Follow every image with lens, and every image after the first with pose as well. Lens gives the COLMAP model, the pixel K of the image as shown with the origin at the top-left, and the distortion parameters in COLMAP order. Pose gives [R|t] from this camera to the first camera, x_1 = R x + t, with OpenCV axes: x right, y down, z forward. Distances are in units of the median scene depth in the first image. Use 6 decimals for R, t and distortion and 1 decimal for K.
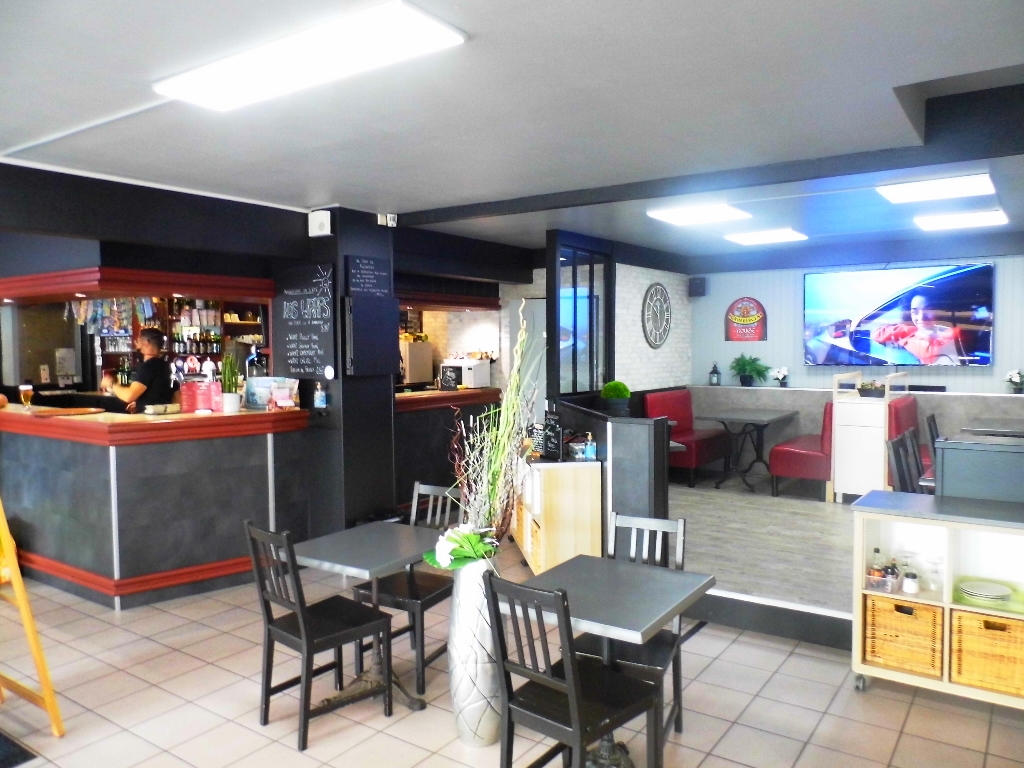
lens RADIAL K [[757.2, 0, 511.1], [0, 757.2, 383.7], [0, 0, 1]] dist [-0.013057, -0.001511]
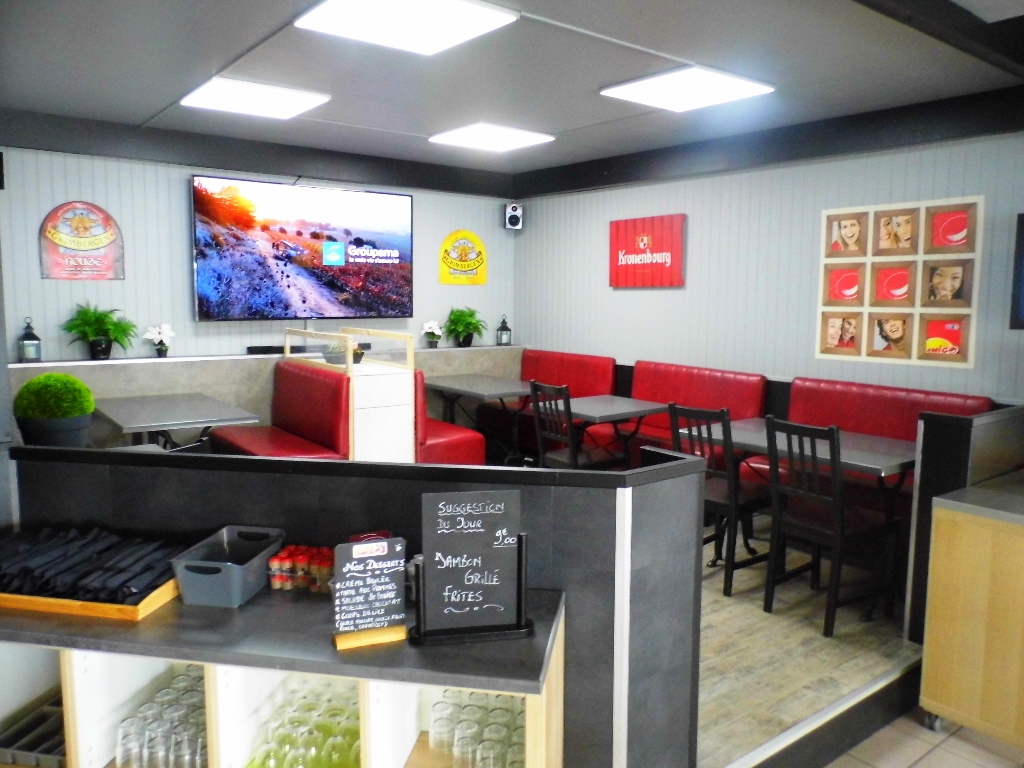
lens RADIAL K [[757.2, 0, 511.7], [0, 757.2, 382.9], [0, 0, 1]] dist [-0.013057, -0.001511]
pose [[0.299838, -0.097870, 0.948957, -0.138588], [0.034220, 0.995187, 0.091826, -0.020975], [-0.953376, 0.004940, 0.301744, 0.531972]]
